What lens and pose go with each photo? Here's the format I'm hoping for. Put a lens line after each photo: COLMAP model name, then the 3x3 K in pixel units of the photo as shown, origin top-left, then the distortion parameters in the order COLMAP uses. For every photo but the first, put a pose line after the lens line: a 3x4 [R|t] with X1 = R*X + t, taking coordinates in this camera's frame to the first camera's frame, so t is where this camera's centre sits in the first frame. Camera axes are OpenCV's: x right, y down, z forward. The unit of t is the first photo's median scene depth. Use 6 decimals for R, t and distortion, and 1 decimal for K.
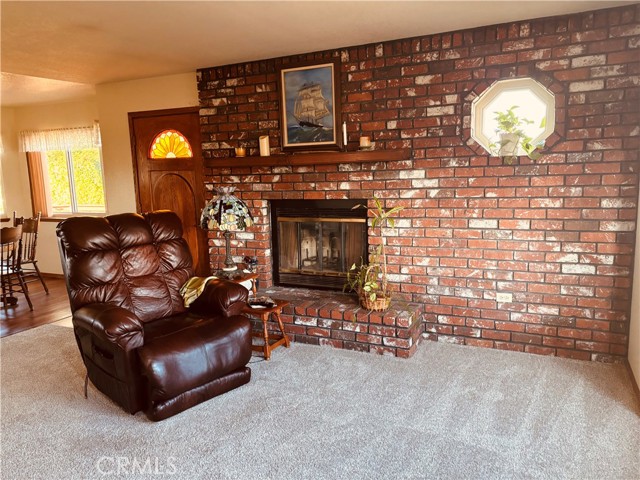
lens RADIAL K [[484.7, 0, 320.0], [0, 484.7, 240.0], [0, 0, 1]] dist [0.064720, -0.070007]
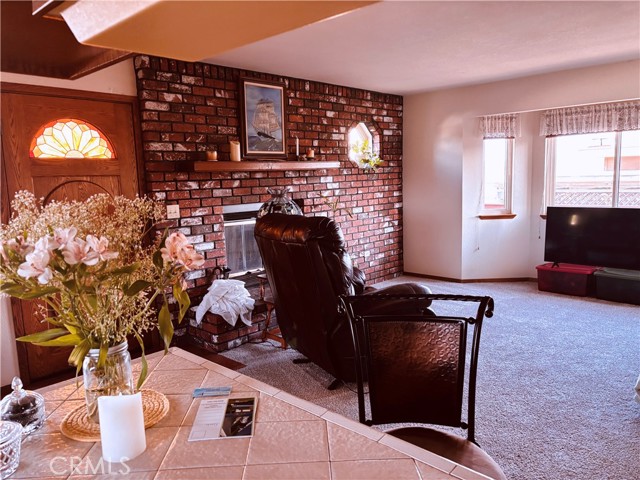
lens RADIAL K [[484.7, 0, 320.0], [0, 484.7, 240.0], [0, 0, 1]] dist [0.064720, -0.070007]
pose [[0.311276, -0.113214, 0.943552, -1.099216], [0.146233, 0.986759, 0.070157, -0.059824], [-0.939001, 0.116140, 0.323710, 0.555411]]
